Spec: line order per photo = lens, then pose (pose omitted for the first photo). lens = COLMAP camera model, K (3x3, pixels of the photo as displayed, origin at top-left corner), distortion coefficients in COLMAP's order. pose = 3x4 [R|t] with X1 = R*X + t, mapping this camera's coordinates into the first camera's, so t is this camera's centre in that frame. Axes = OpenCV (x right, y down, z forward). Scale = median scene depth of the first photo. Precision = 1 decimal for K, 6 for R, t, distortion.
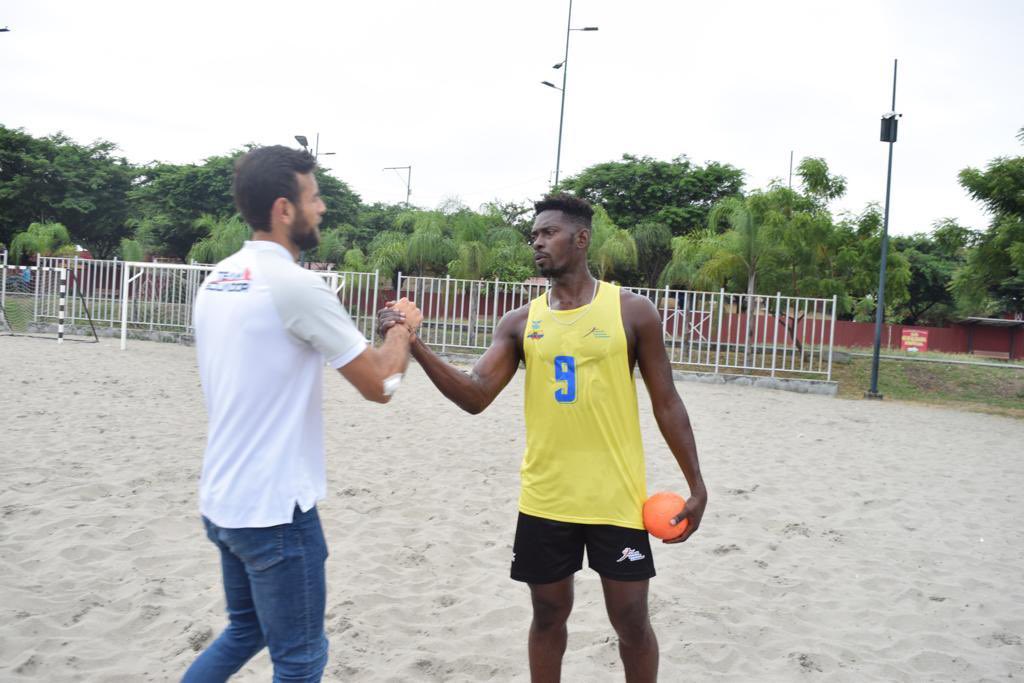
lens RADIAL K [[838.2, 0, 514.3], [0, 838.2, 325.4], [0, 0, 1]] dist [-0.084448, 0.029485]
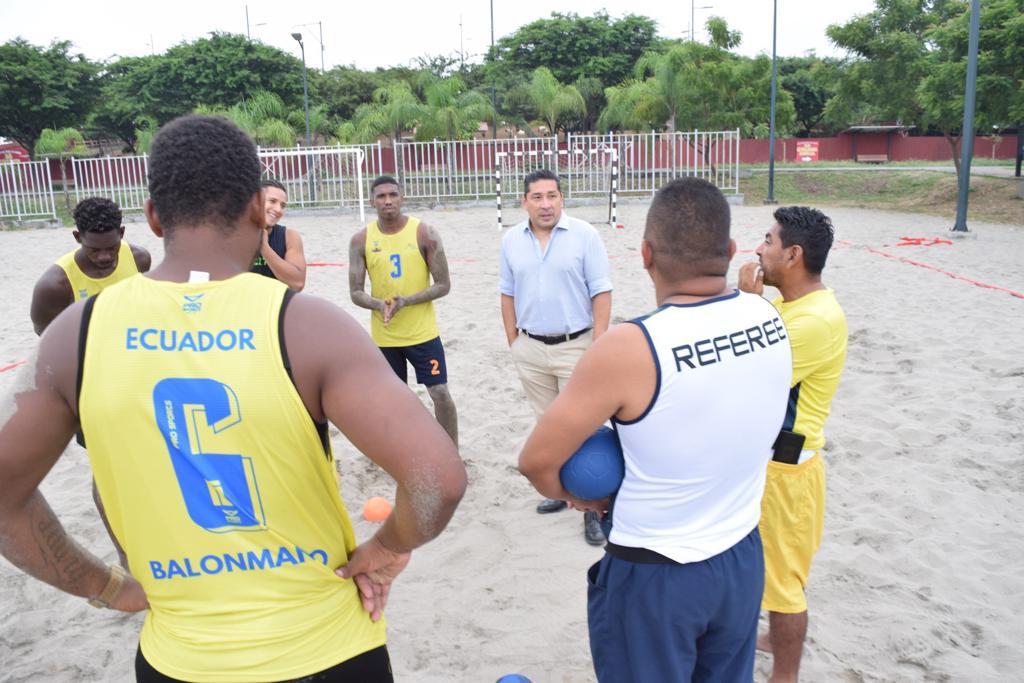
lens RADIAL K [[838.2, 0, 523.2], [0, 838.2, 335.6], [0, 0, 1]] dist [-0.084448, 0.029485]
pose [[0.987949, -0.121334, 0.096093, -0.074305], [0.099399, 0.973279, 0.206998, -0.013985], [-0.118641, -0.194952, 0.973611, -0.195296]]
